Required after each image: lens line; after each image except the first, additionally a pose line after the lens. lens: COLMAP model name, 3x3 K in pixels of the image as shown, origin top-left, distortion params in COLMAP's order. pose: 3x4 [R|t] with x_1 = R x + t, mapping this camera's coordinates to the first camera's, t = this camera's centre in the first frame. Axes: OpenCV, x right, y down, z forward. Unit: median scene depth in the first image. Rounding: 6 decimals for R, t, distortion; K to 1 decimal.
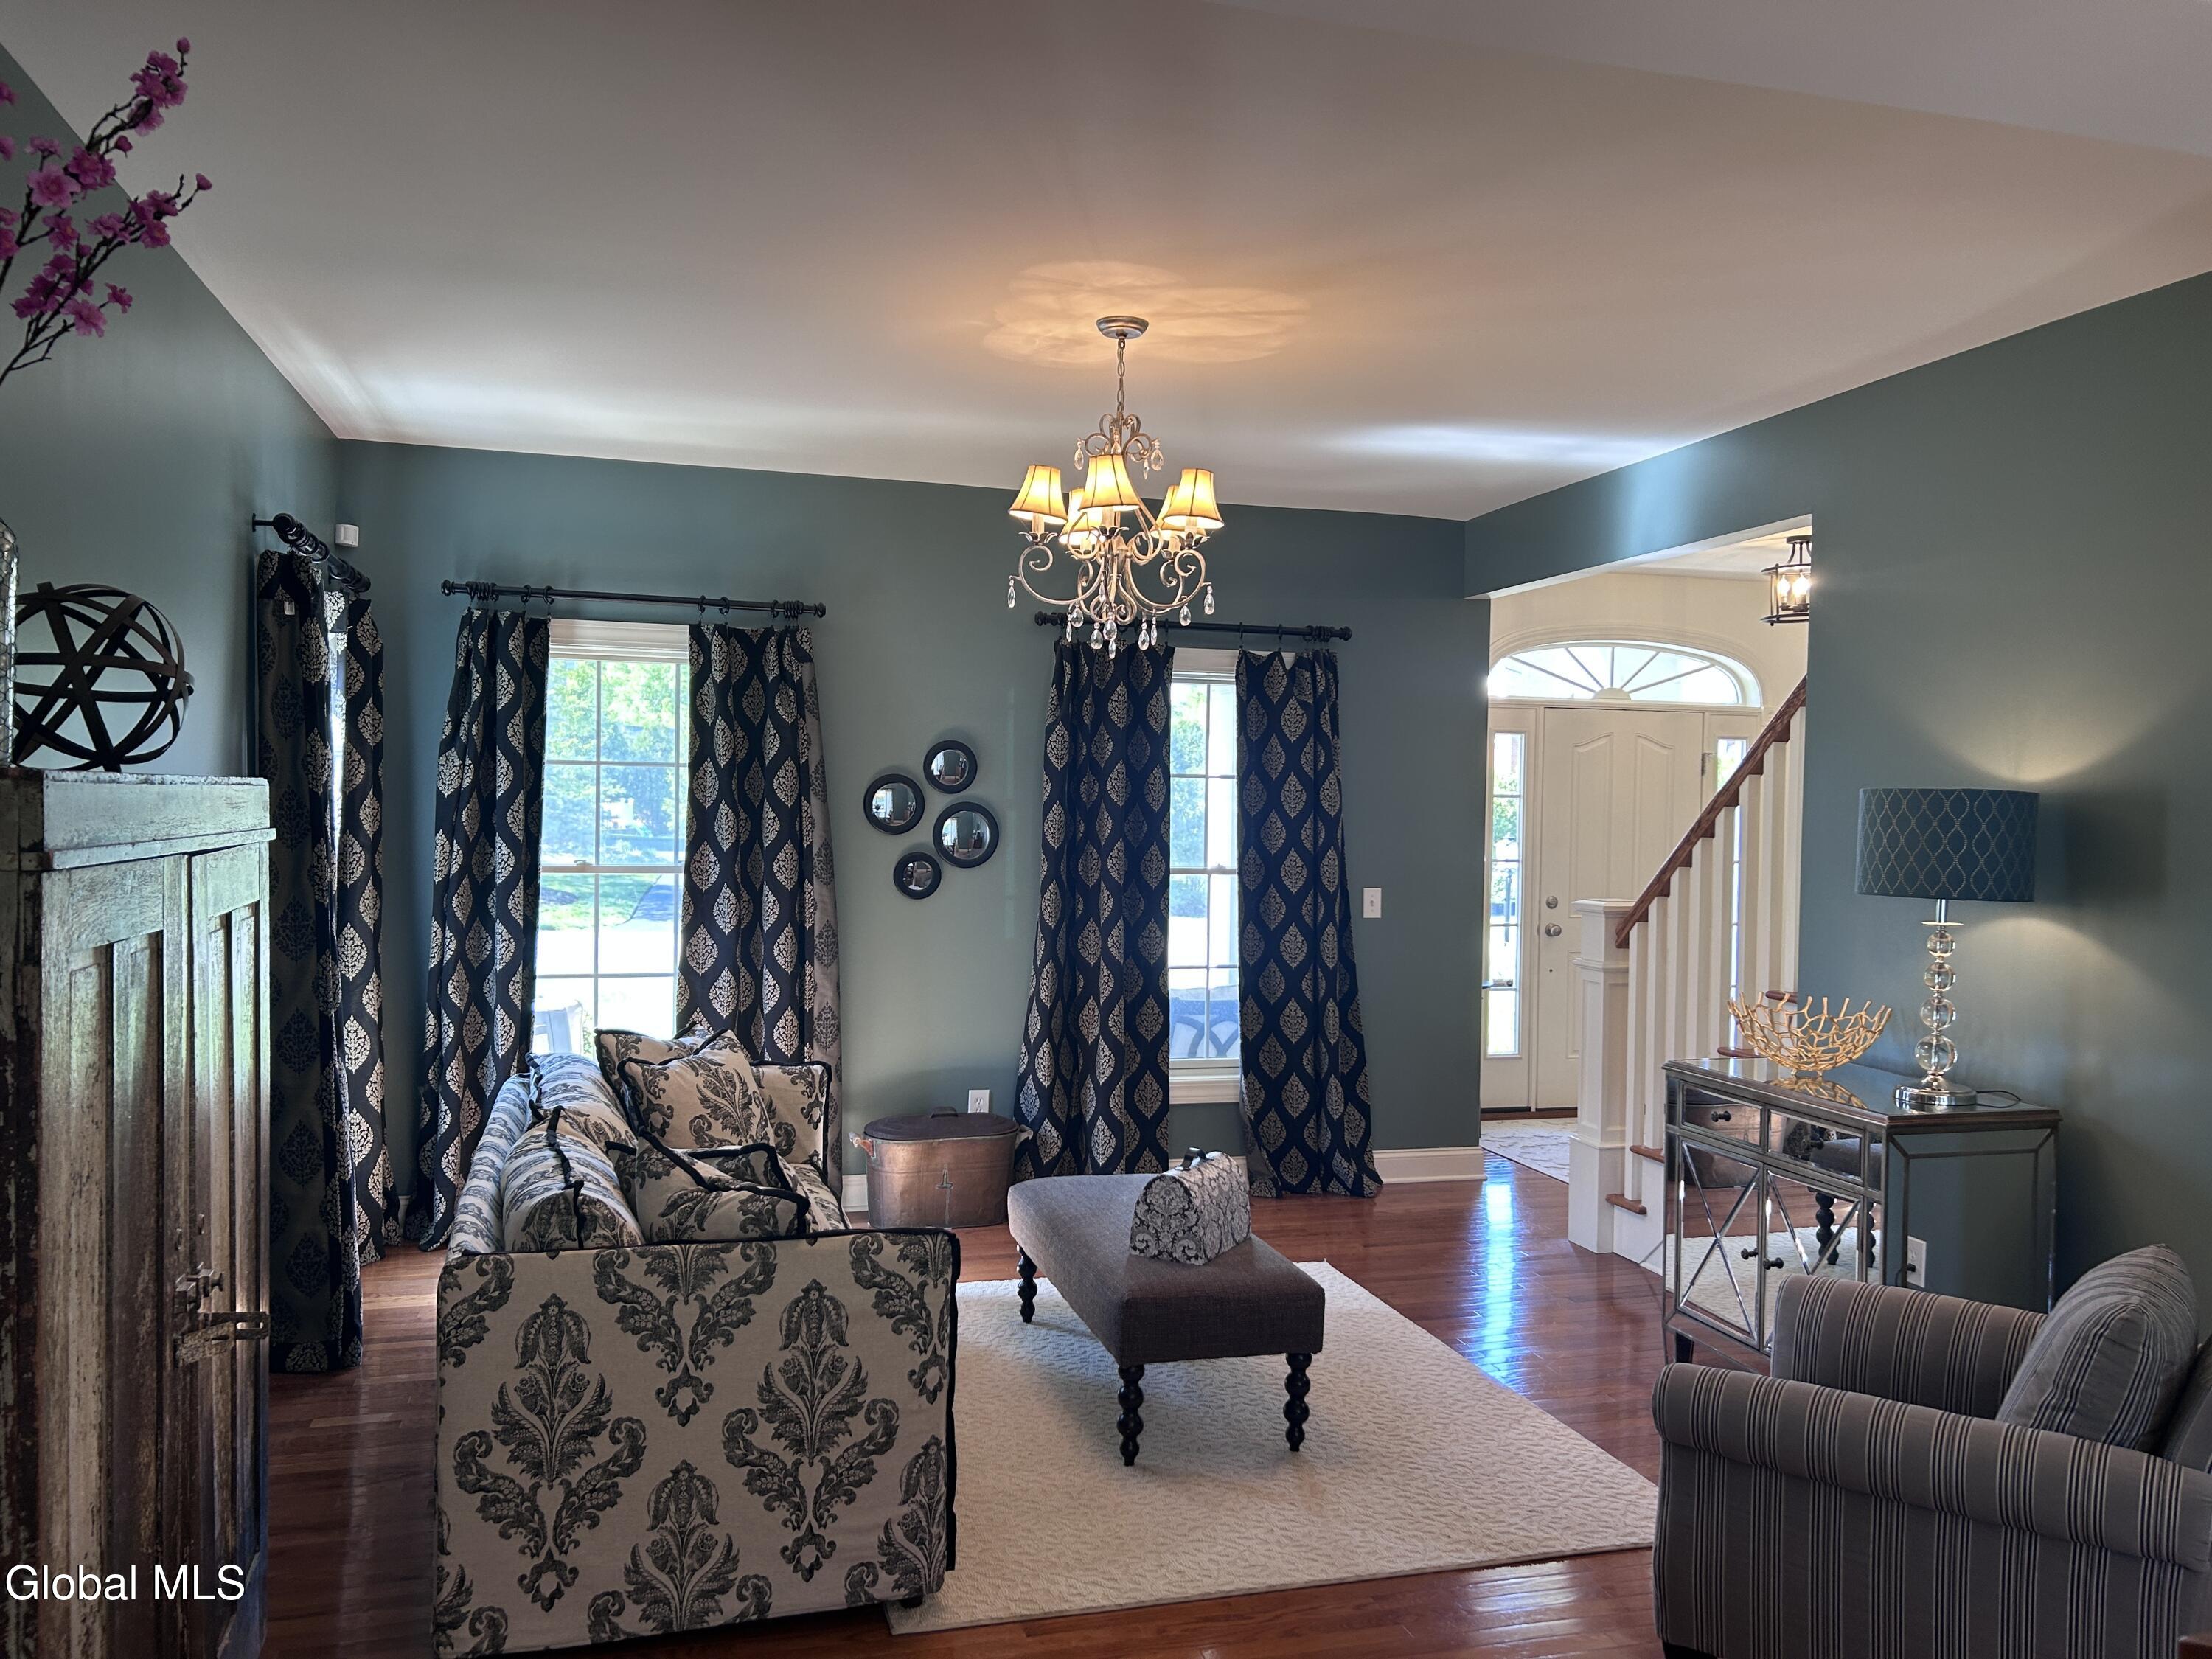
lens RADIAL K [[1647.3, 0, 1106.0], [0, 1647.3, 829.5], [0, 0, 1]] dist [0.006251, 0.037647]
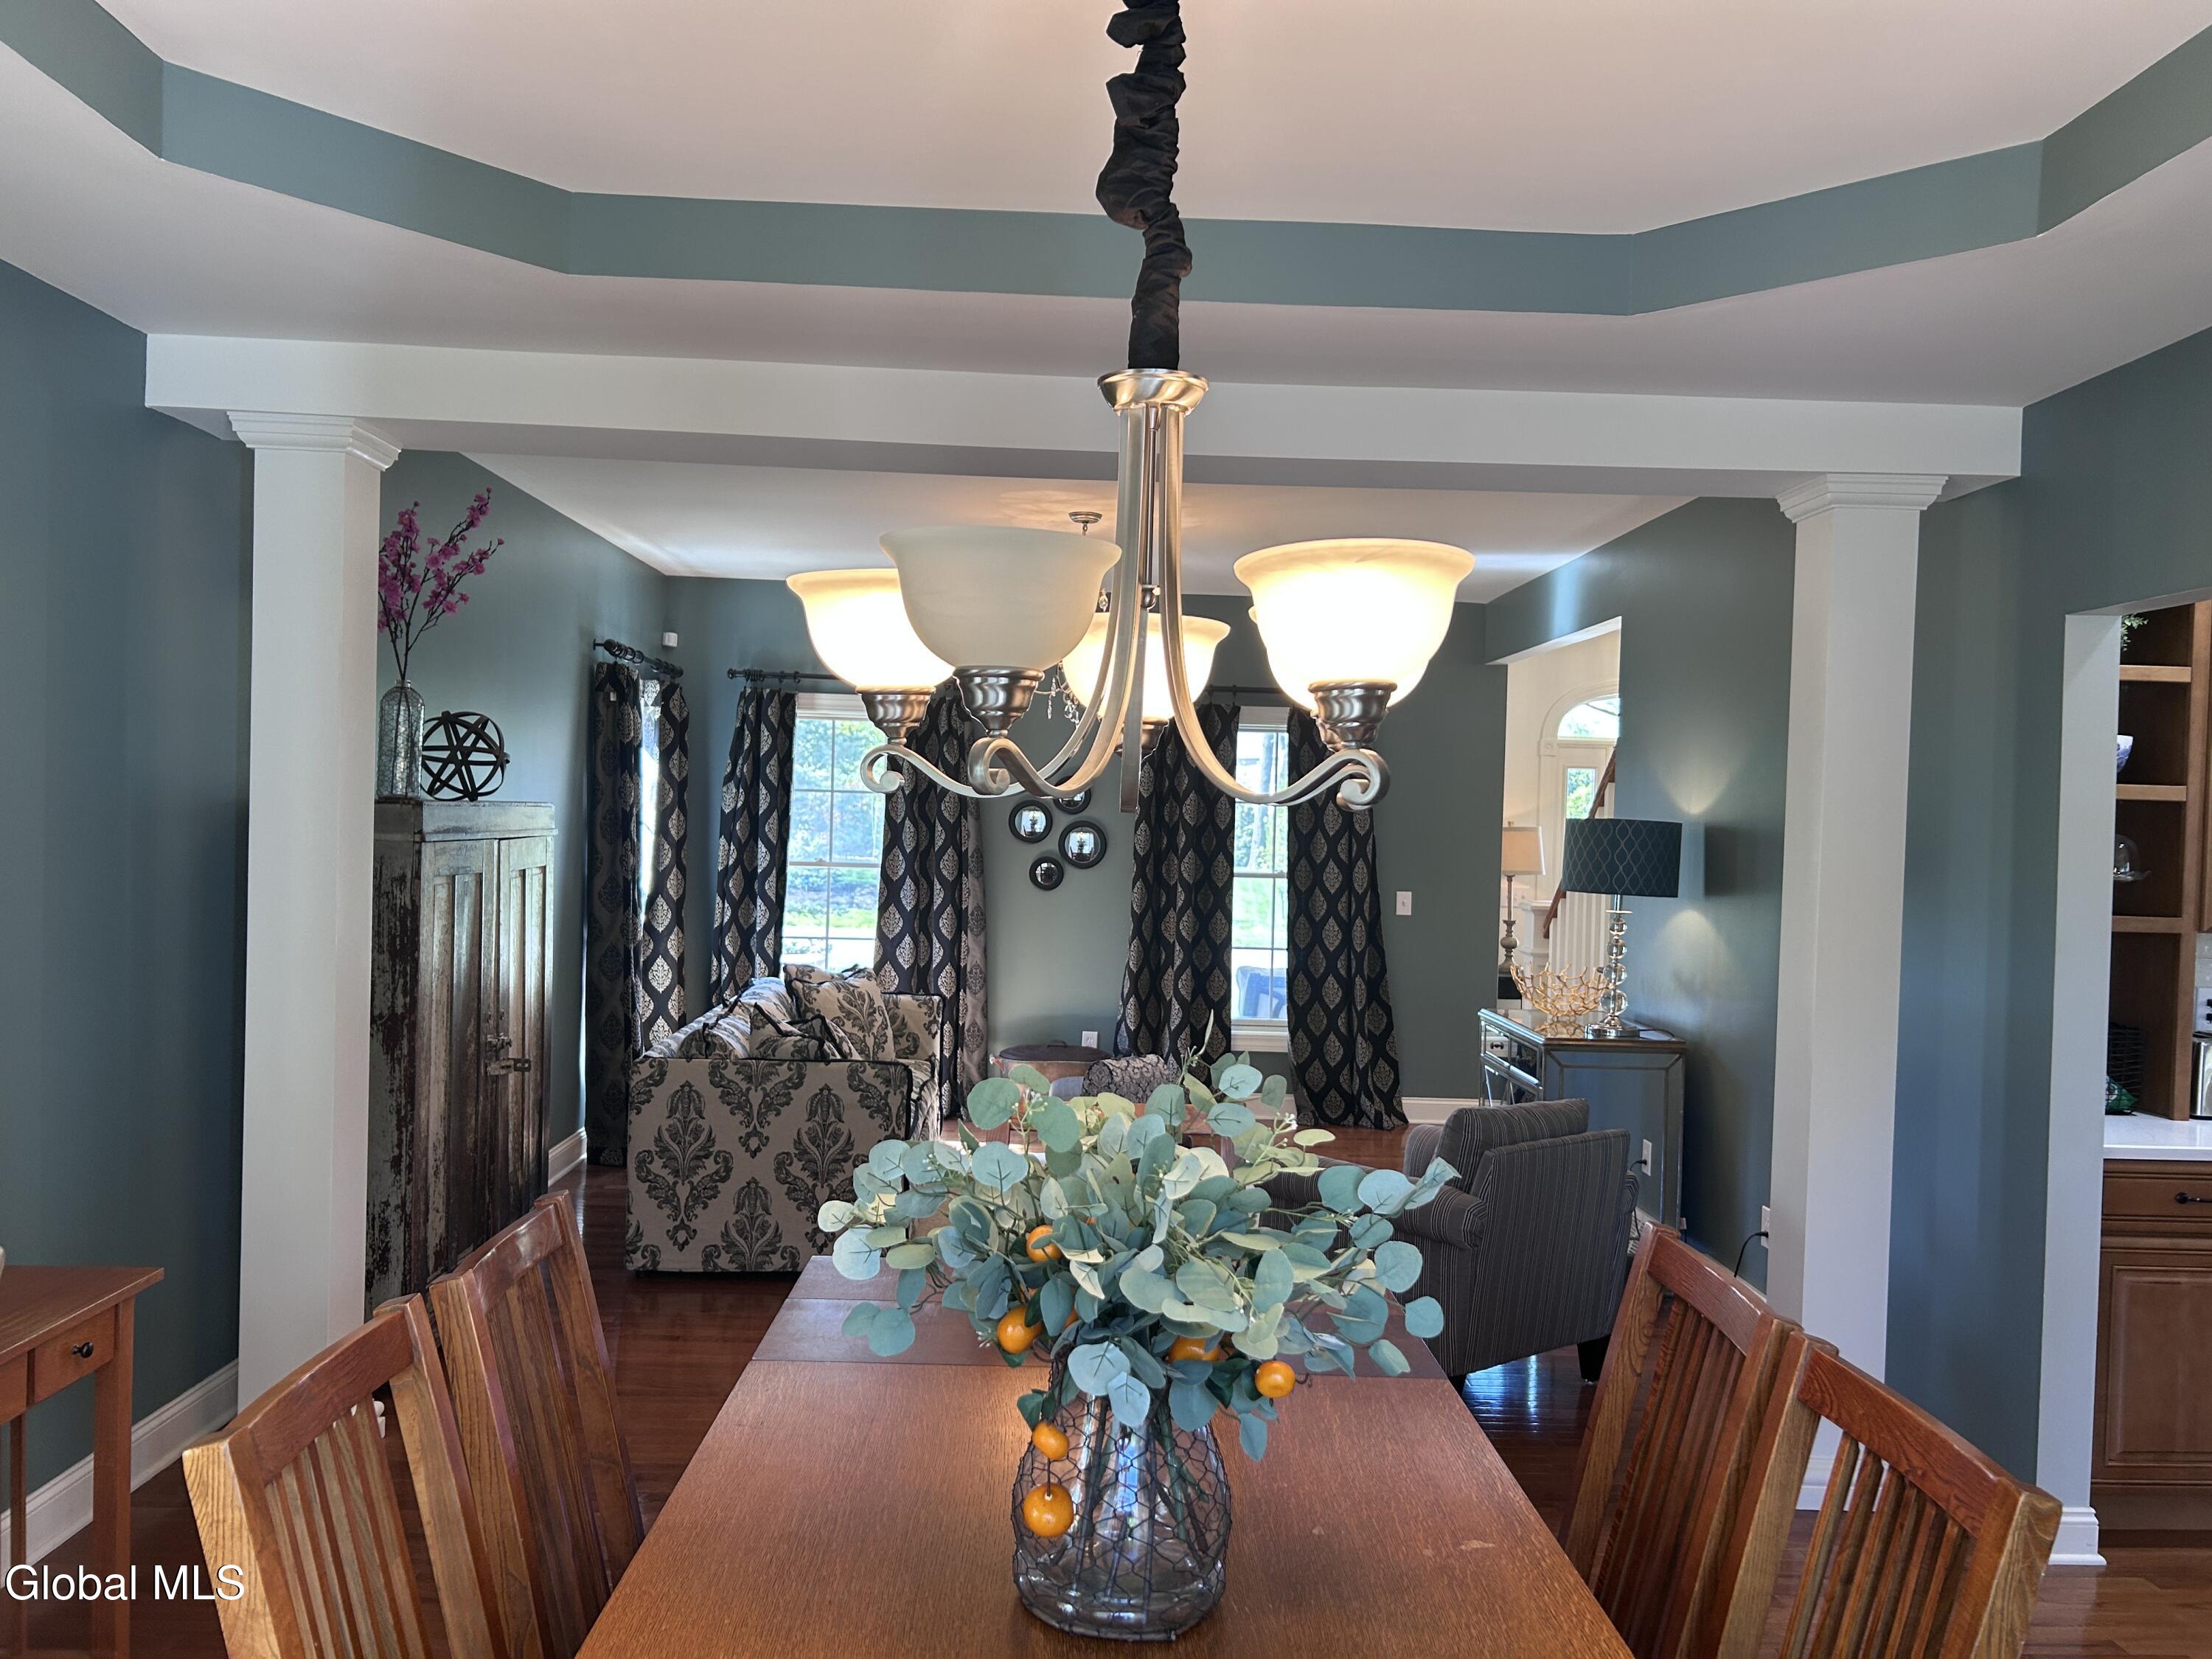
lens RADIAL K [[1678.4, 0, 1106.0], [0, 1678.4, 829.5], [0, 0, 1]] dist [0.093775, 0.000201]
pose [[0.966372, 0.012504, -0.256845, 0.348368], [-0.015831, 0.999815, -0.010890, 0.006340], [0.256661, 0.014590, 0.966391, -0.416759]]
